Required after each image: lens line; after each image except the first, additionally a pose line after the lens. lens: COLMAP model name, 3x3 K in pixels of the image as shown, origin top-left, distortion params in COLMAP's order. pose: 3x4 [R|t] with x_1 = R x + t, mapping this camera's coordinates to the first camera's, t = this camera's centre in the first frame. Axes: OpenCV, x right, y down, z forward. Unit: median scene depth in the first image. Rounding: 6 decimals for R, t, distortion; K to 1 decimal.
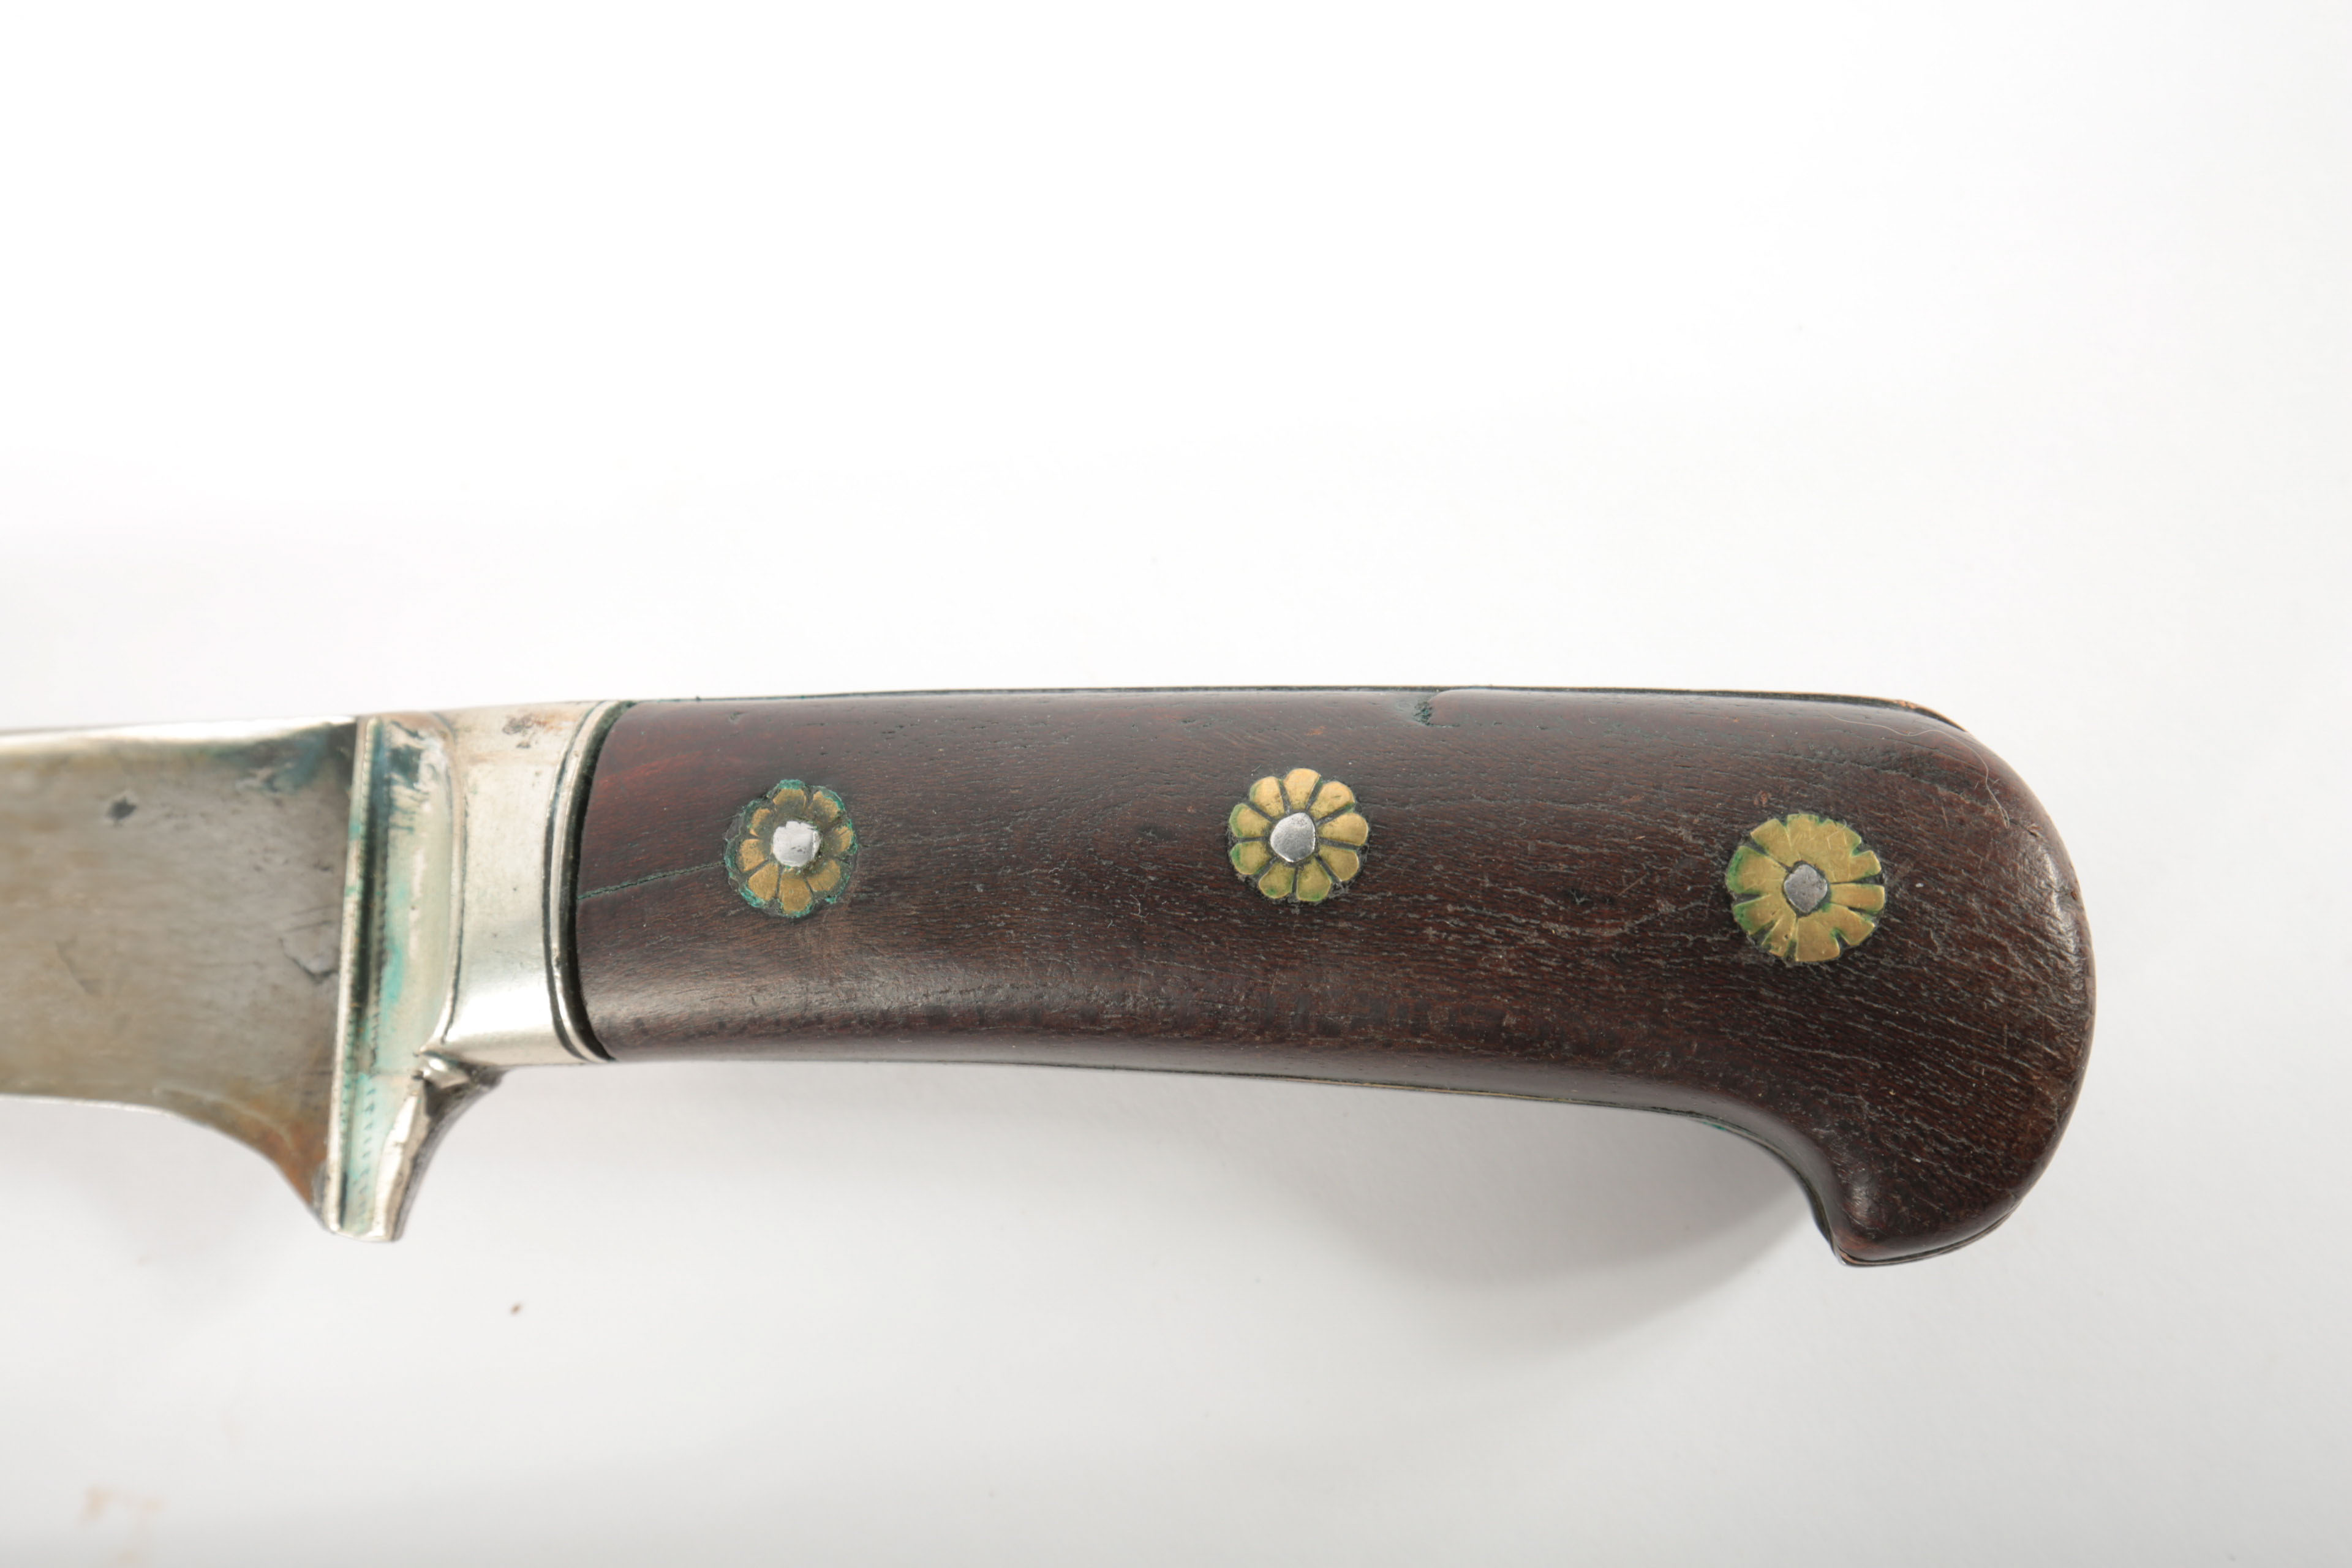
lens RADIAL K [[2105.5, 0, 1176.0], [0, 2105.5, 784.0], [0, 0, 1]] dist [0.019387, -0.005344]
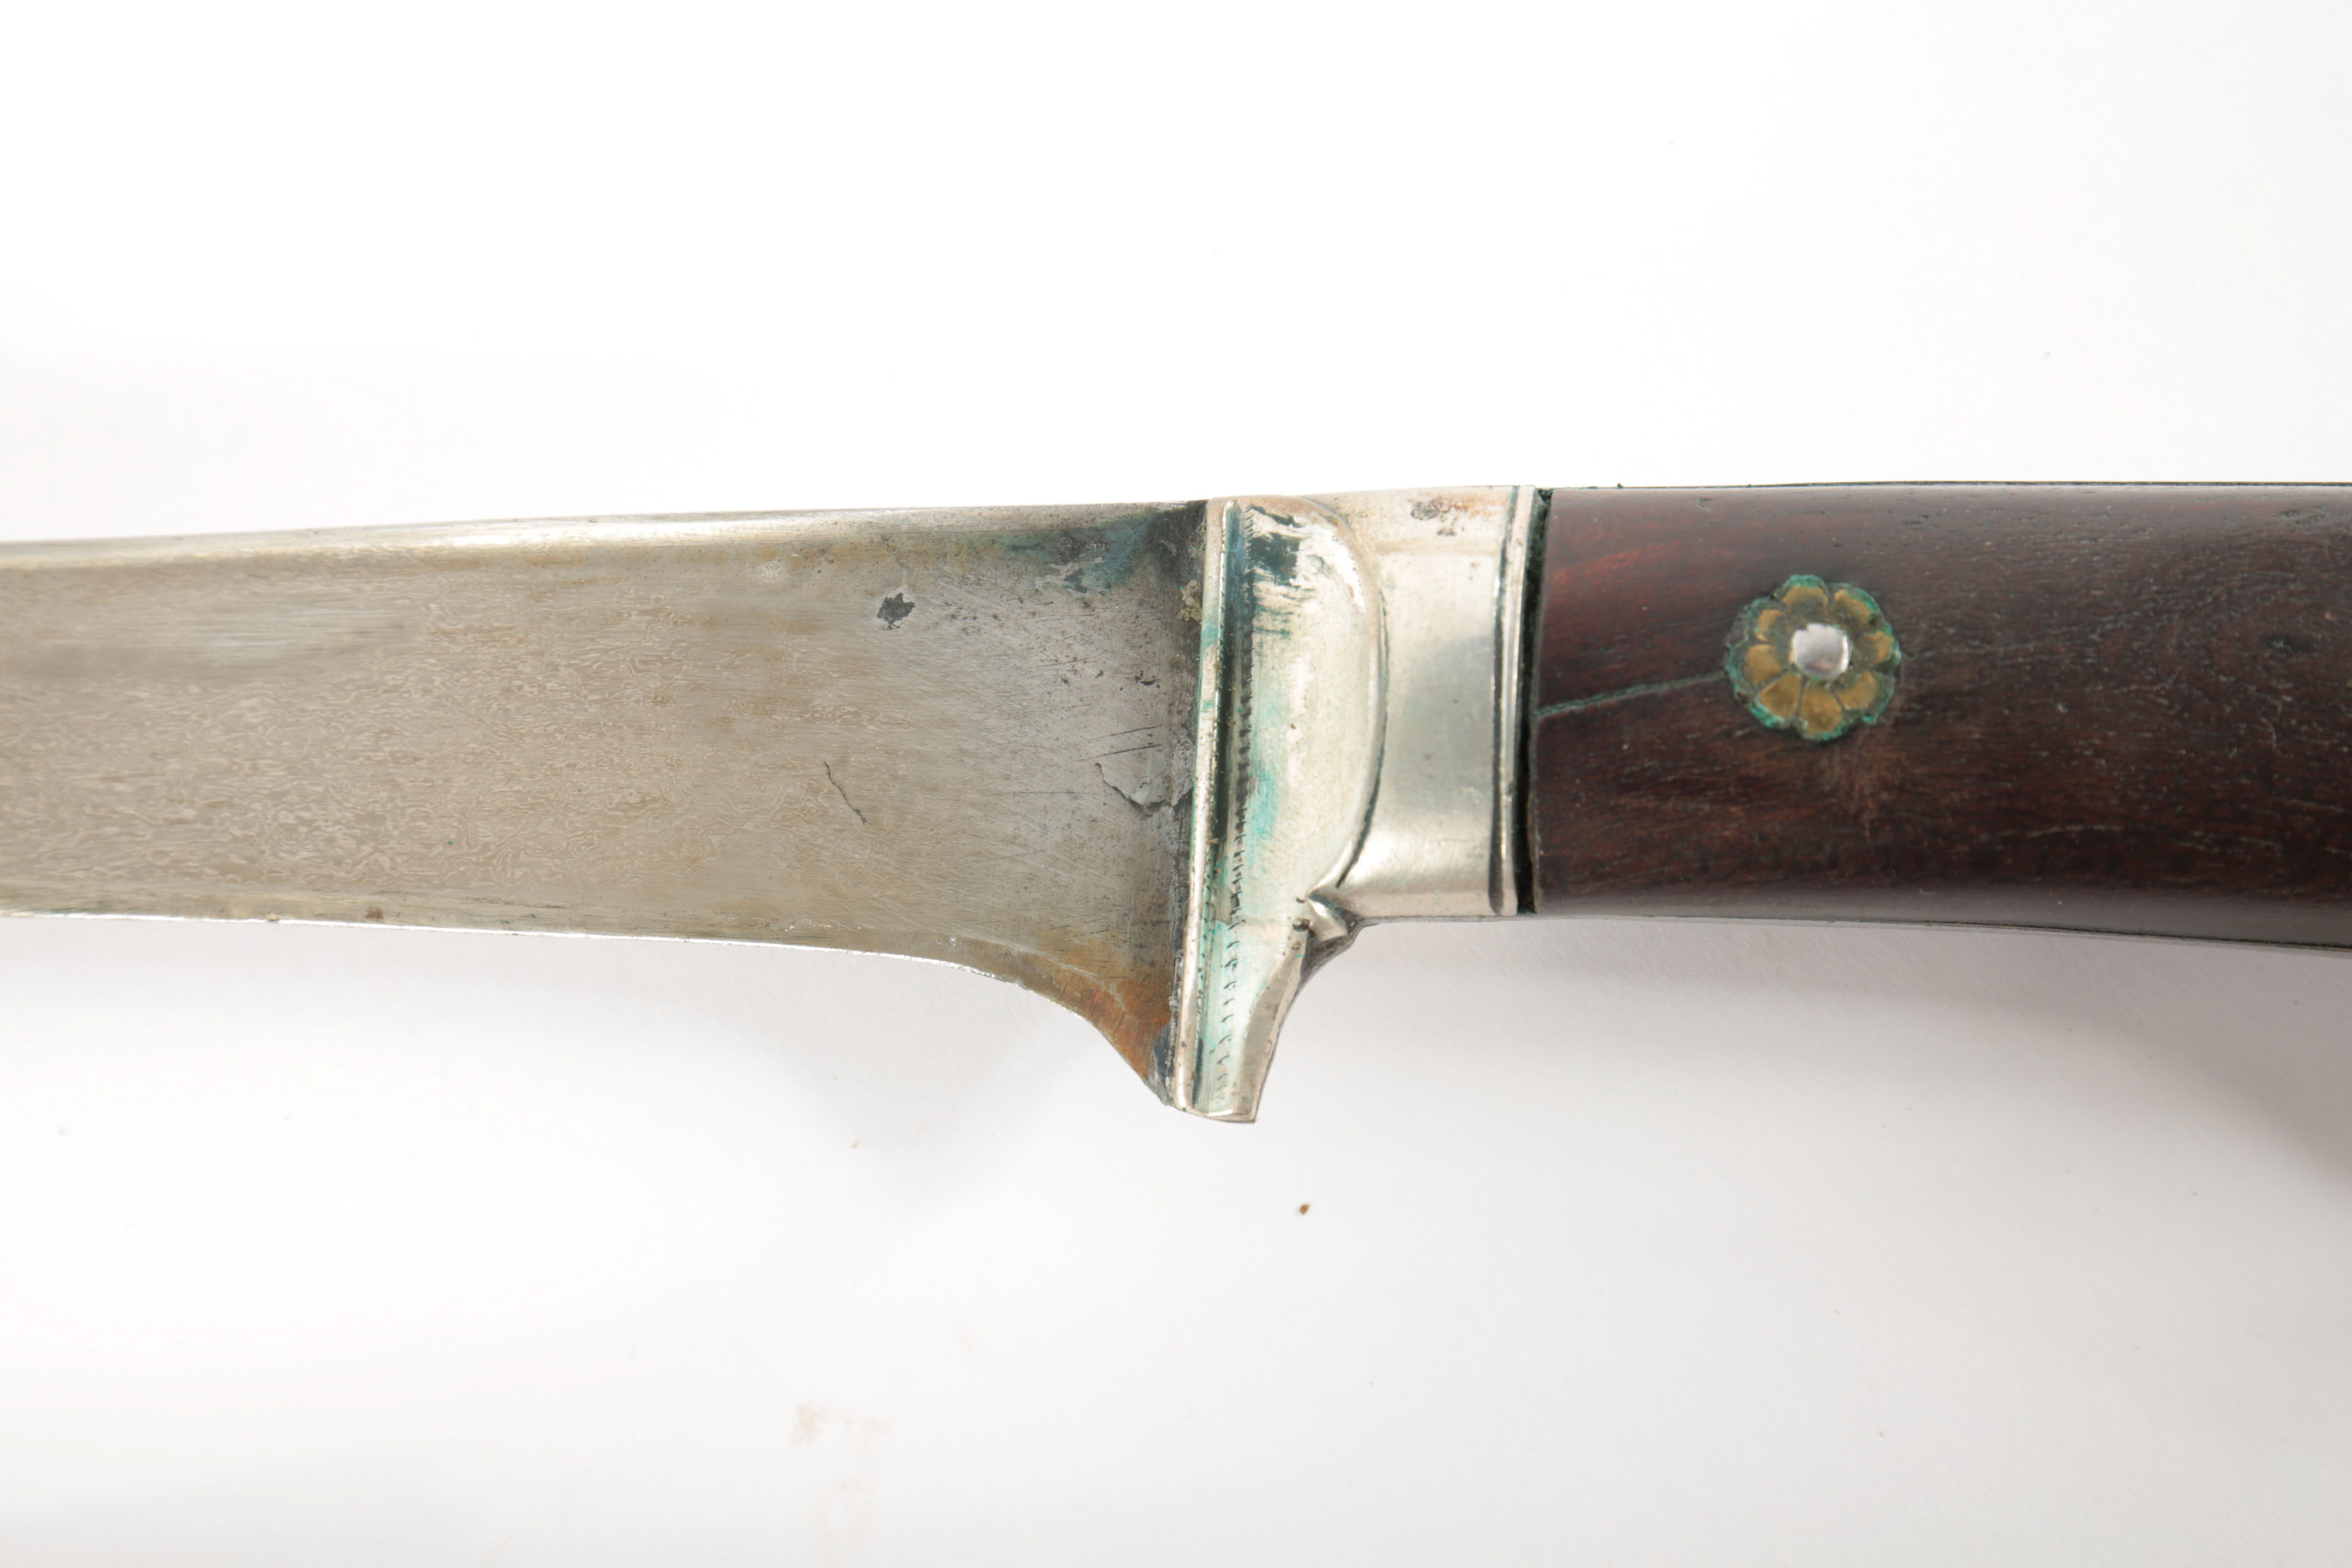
lens RADIAL K [[2105.5, 0, 1176.0], [0, 2105.5, 784.0], [0, 0, 1]] dist [0.019387, -0.005344]
pose [[0.999625, 0.022308, 0.015860, -0.417064], [-0.022688, 0.999450, 0.024189, 0.061918], [-0.015311, -0.024540, 0.999582, 0.162805]]
